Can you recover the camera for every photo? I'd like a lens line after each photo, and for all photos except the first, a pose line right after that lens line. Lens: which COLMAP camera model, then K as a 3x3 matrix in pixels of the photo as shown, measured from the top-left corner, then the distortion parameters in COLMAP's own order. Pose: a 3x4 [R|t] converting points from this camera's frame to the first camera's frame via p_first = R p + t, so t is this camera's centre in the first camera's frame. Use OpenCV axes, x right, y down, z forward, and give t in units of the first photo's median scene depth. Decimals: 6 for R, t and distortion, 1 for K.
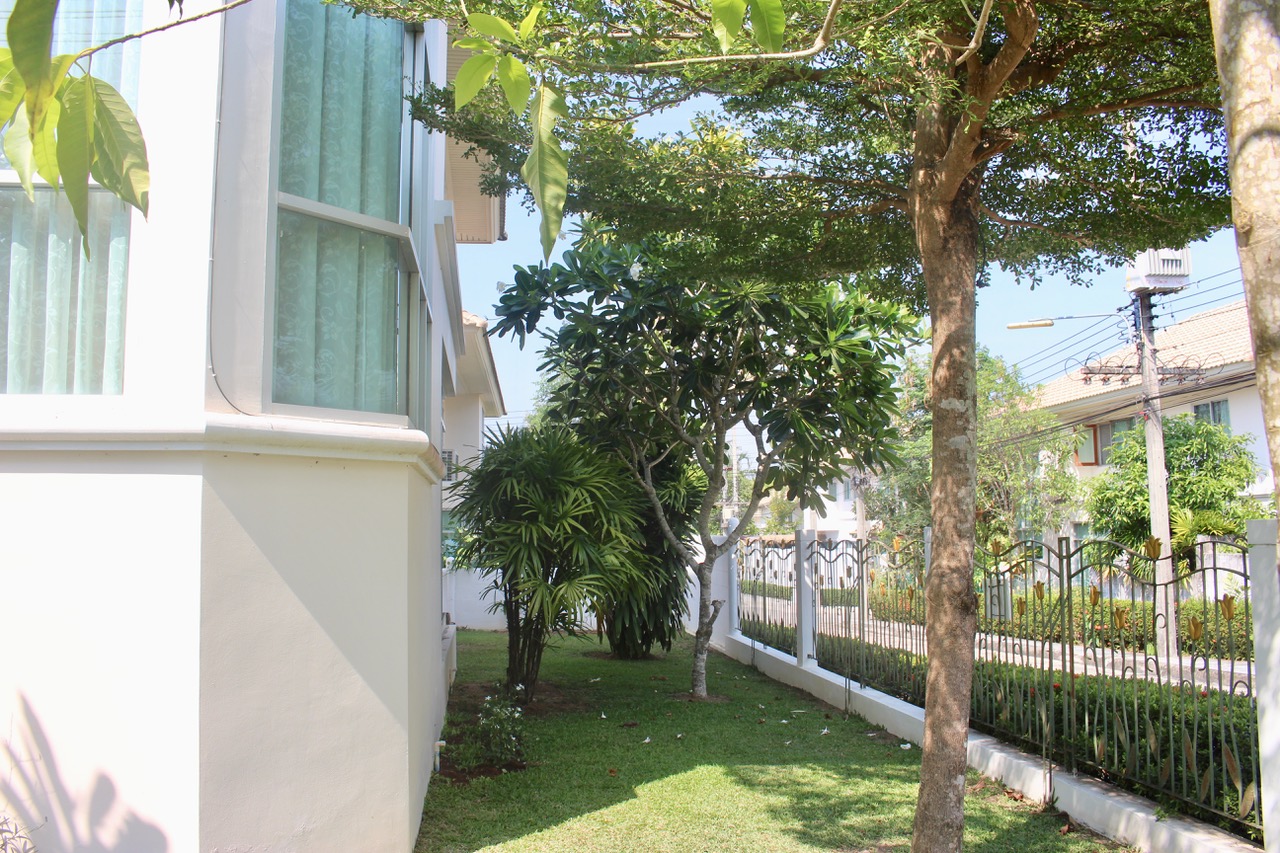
lens RADIAL K [[1069.0, 0, 640.0], [0, 1069.0, 426.5], [0, 0, 1]] dist [-0.152400, 0.137073]
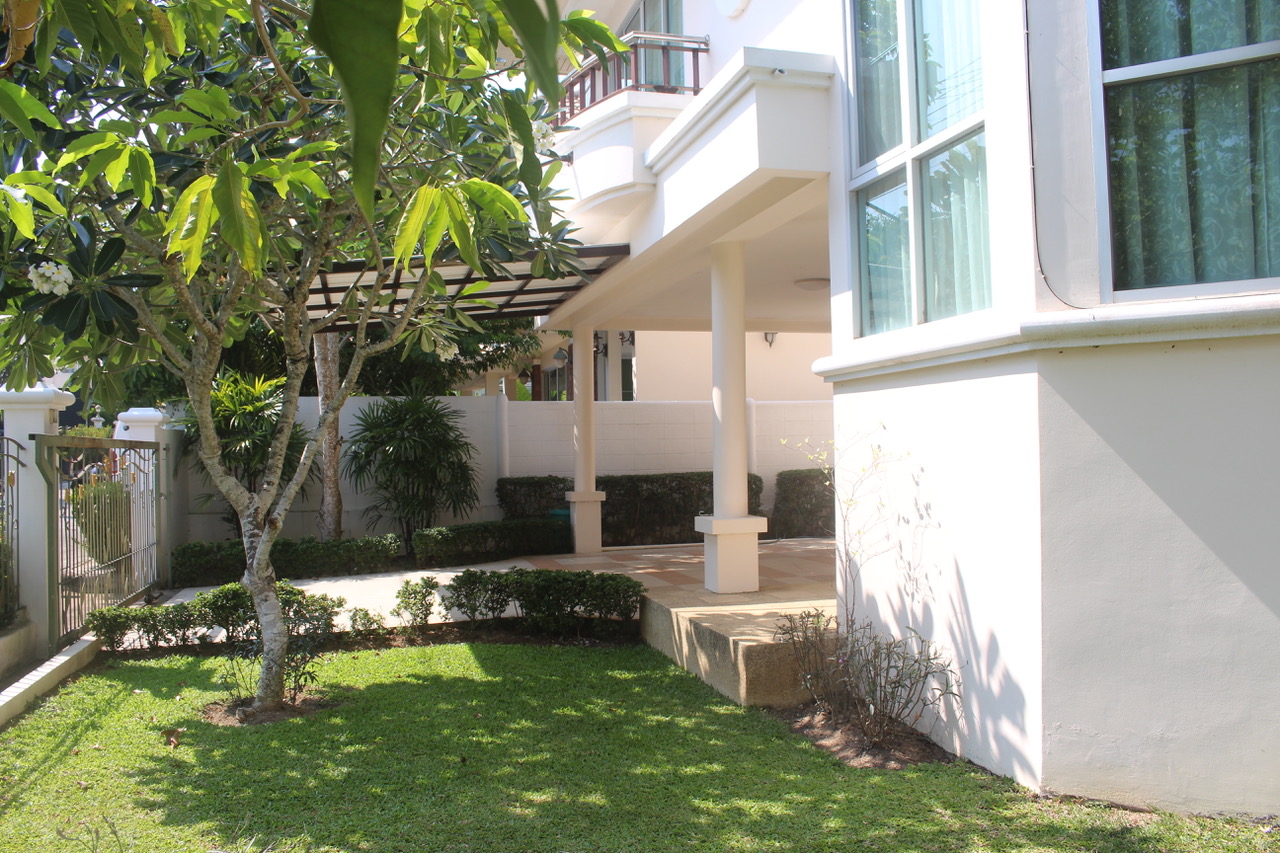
lens RADIAL K [[1063.7, 0, 635.0], [0, 1063.7, 433.8], [0, 0, 1]] dist [-0.152299, 0.133534]
pose [[0.095576, -0.009440, -0.995377, 0.564744], [0.117445, 0.993078, 0.001859, 0.055122], [0.988470, -0.117080, 0.096023, 0.458970]]
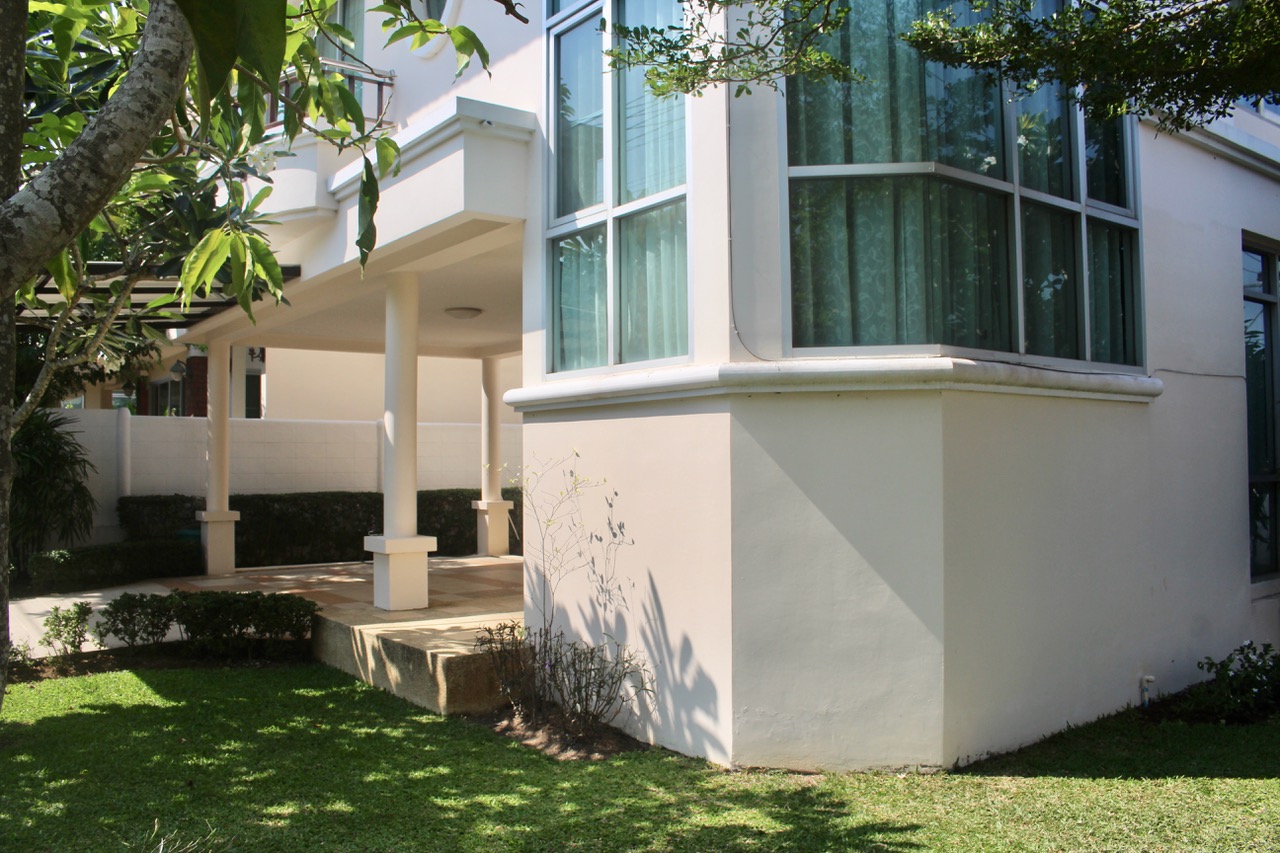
lens RADIAL K [[1063.7, 0, 635.0], [0, 1063.7, 433.8], [0, 0, 1]] dist [-0.152299, 0.133534]
pose [[0.464677, -0.020710, -0.885238, 0.626169], [0.091353, 0.995513, 0.024663, 0.028081], [0.880755, -0.092330, 0.464484, 0.284338]]
